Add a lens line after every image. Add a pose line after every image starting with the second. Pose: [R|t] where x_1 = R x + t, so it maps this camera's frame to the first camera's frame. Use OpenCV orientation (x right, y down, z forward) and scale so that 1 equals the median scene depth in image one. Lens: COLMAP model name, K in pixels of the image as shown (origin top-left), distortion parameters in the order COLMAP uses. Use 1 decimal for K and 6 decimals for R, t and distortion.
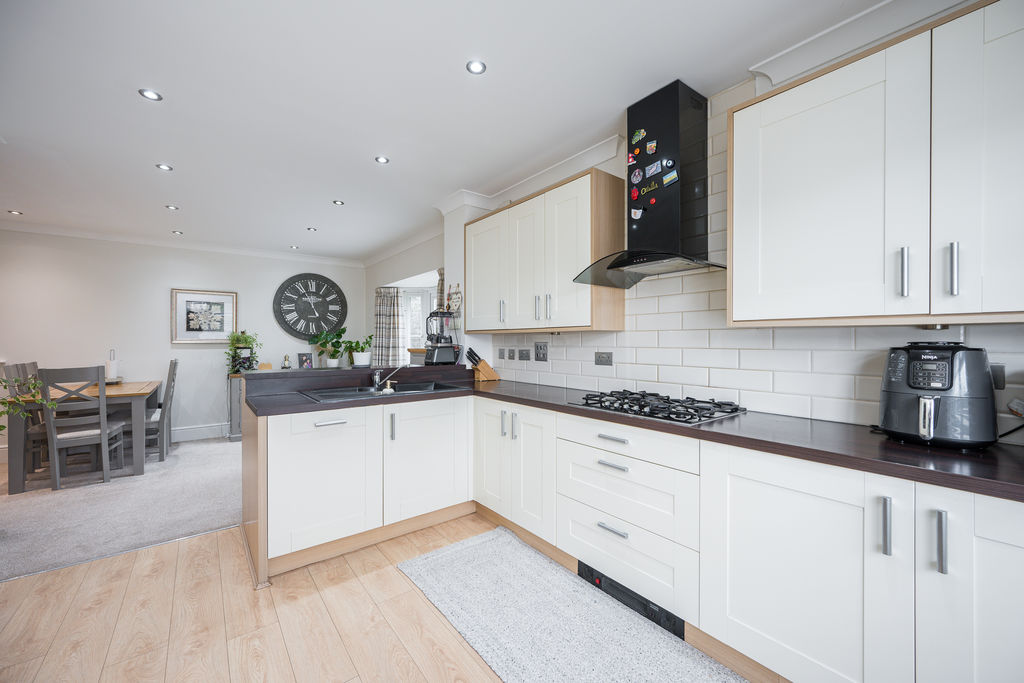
lens RADIAL K [[408.8, 0, 516.4], [0, 408.8, 339.4], [0, 0, 1]] dist [-0.000394, -0.000361]
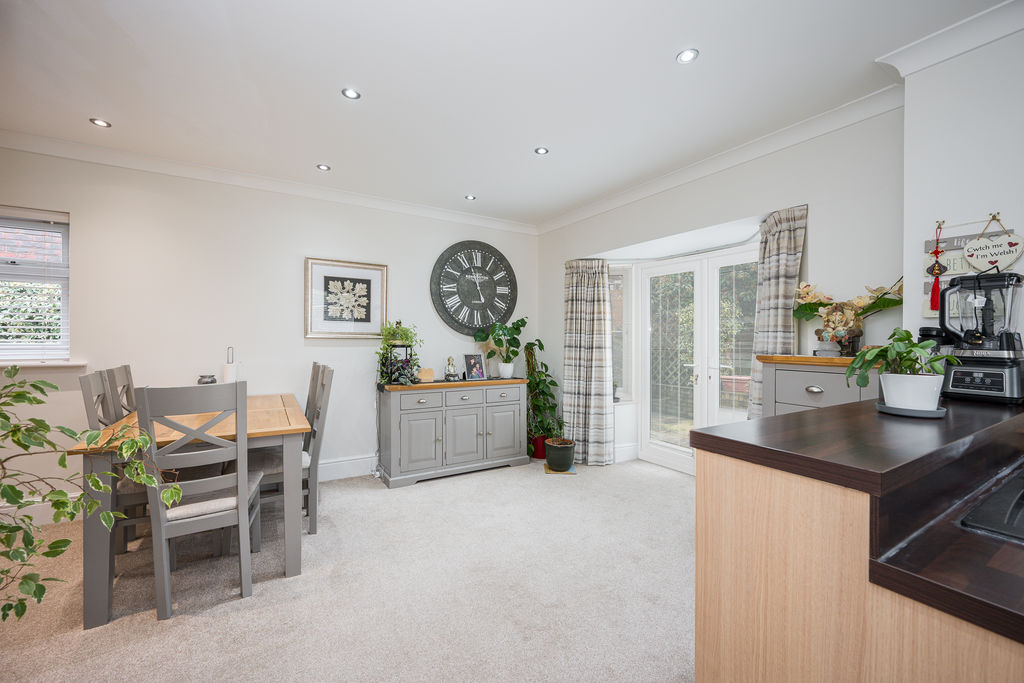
lens RADIAL K [[411.2, 0, 510.6], [0, 411.2, 337.6], [0, 0, 1]] dist [-0.001748, -0.000342]
pose [[0.993797, 0.013267, -0.110413, -0.592336], [-0.012697, 0.999902, 0.005868, 0.000586], [0.110480, -0.004429, 0.993868, 0.494008]]
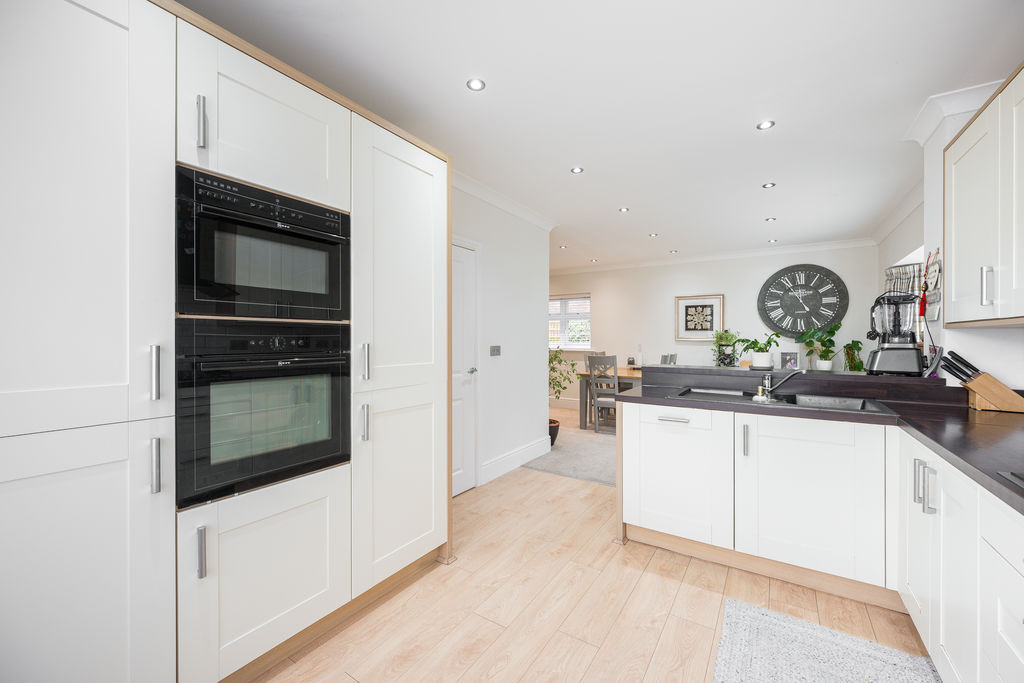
lens RADIAL K [[400.6, 0, 512.0], [0, 400.6, 341.5], [0, 0, 1]] dist [-0.001208, -0.000011]
pose [[0.317961, 0.009214, -0.948059, 0.223958], [0.001576, 0.999946, 0.010247, -0.001467], [0.948103, -0.004752, 0.317929, 0.184756]]
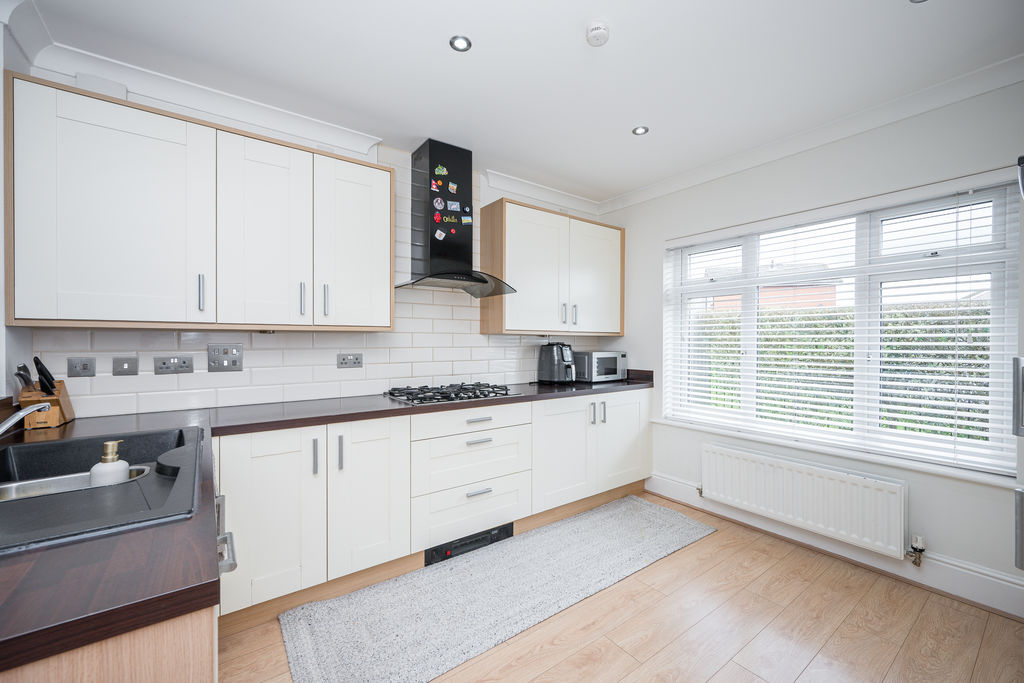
lens RADIAL K [[411.2, 0, 510.6], [0, 411.2, 337.6], [0, 0, 1]] dist [-0.001748, -0.000342]
pose [[0.029976, 0.005853, 0.999533, -0.520041], [-0.006112, 0.999965, -0.005672, -0.001947], [-0.999532, -0.005939, 0.030011, 0.439352]]
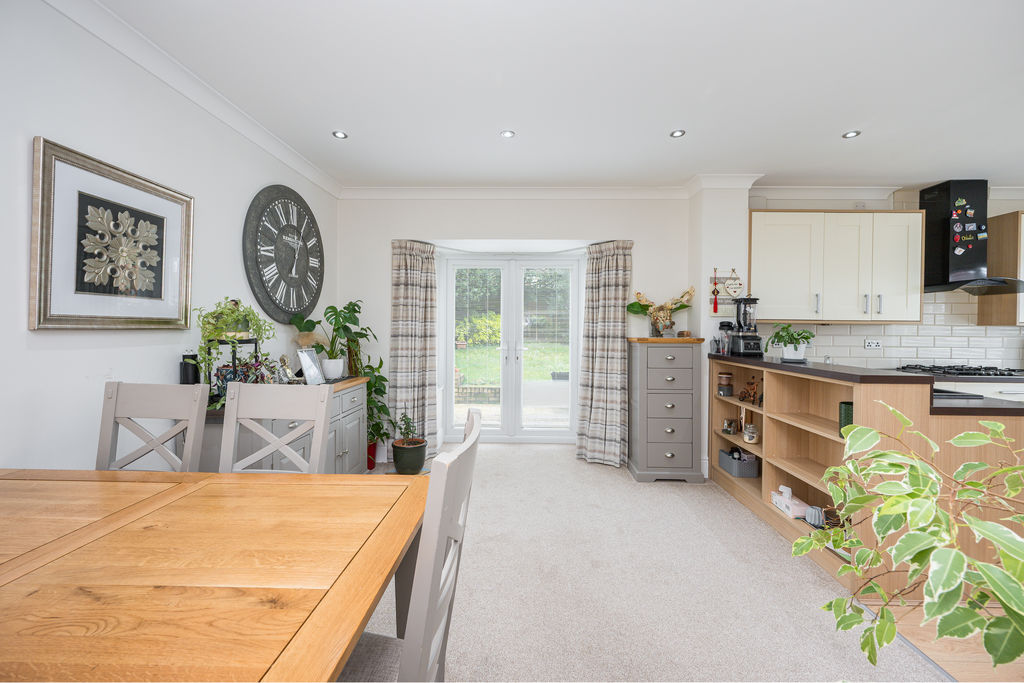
lens RADIAL K [[423.2, 0, 510.5], [0, 423.2, 328.1], [0, 0, 1]] dist [-0.002481, -0.000395]
pose [[0.628650, 0.005230, 0.777671, -1.195361], [-0.013415, 0.999902, 0.004119, 0.003101], [-0.777573, -0.013022, 0.628658, 0.766467]]
